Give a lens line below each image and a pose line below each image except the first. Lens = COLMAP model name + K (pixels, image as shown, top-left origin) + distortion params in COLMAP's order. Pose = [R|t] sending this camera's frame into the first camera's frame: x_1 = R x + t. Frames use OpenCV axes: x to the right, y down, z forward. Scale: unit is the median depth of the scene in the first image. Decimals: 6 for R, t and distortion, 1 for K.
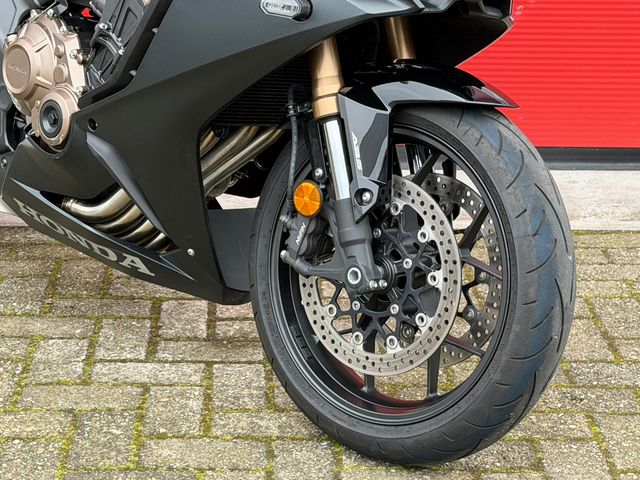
lens RADIAL K [[1587.4, 0, 320.0], [0, 1587.4, 240.0], [0, 0, 1]] dist [0.071675, 0.441685]
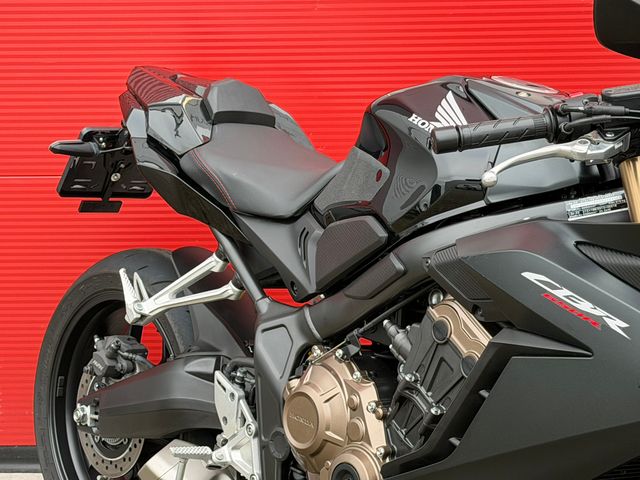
lens RADIAL K [[1577.6, 0, 322.5], [0, 1577.6, 250.5], [0, 0, 1]] dist [0.119642, 0.428370]
pose [[0.995898, -0.018404, -0.088591, -0.106673], [0.008682, 0.994016, -0.108889, -0.110449], [0.090065, 0.107673, 0.990098, 0.158462]]
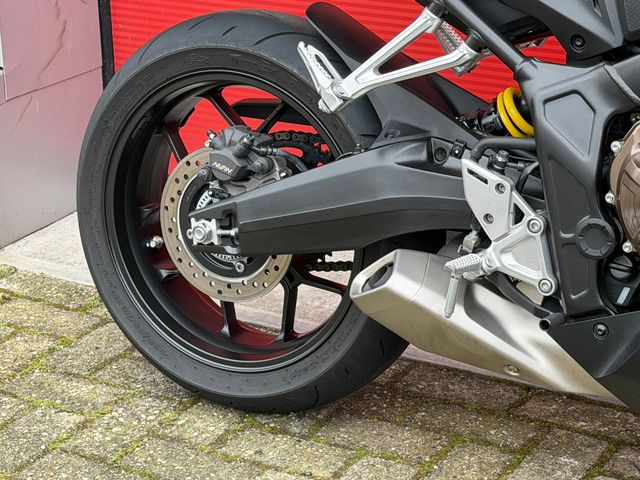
lens RADIAL K [[1594.2, 0, 320.7], [0, 1594.2, 231.5], [0, 0, 1]] dist [0.094414, 0.630874]
pose [[0.960592, -0.155699, 0.230261, -0.520241], [0.139289, 0.986511, 0.085988, -0.186391], [-0.240543, -0.050527, 0.969322, 0.387523]]
